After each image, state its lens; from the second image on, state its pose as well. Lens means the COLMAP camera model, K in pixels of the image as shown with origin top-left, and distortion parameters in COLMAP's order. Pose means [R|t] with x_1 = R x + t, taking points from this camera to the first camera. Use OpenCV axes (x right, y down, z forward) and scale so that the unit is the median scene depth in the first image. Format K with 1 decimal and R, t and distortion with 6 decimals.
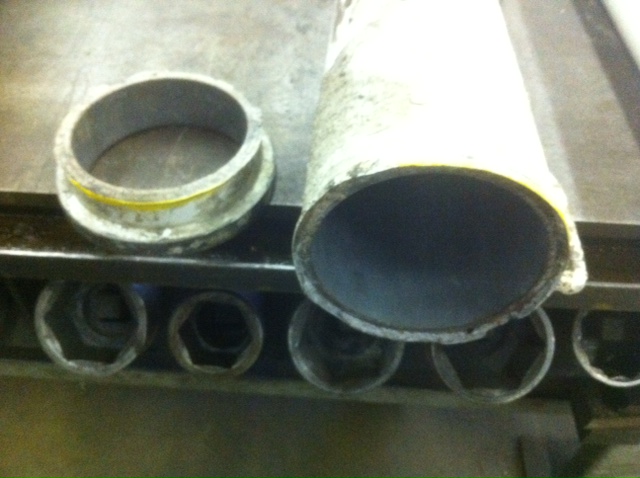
lens RADIAL K [[638.9, 0, 320.0], [0, 638.9, 239.0], [0, 0, 1]] dist [-0.073227, -0.009447]
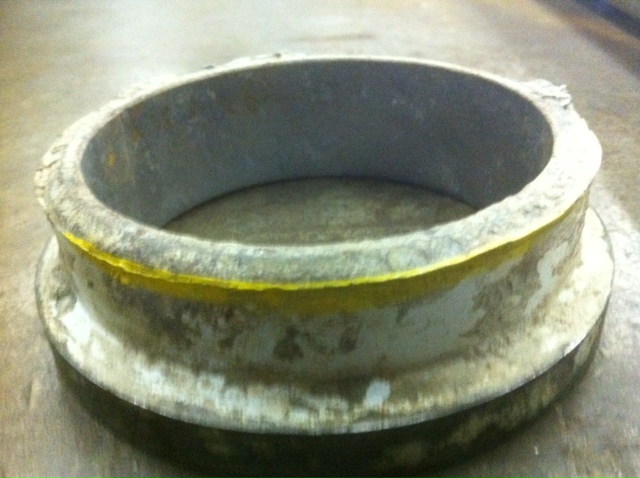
lens RADIAL K [[638.9, 0, 320.0], [0, 638.9, 239.0], [0, 0, 1]] dist [-0.073227, -0.009447]
pose [[0.997704, -0.058770, -0.033658, -0.255272], [0.045422, 0.949285, -0.311118, 0.012864], [0.050236, 0.308875, 0.949775, 0.696495]]
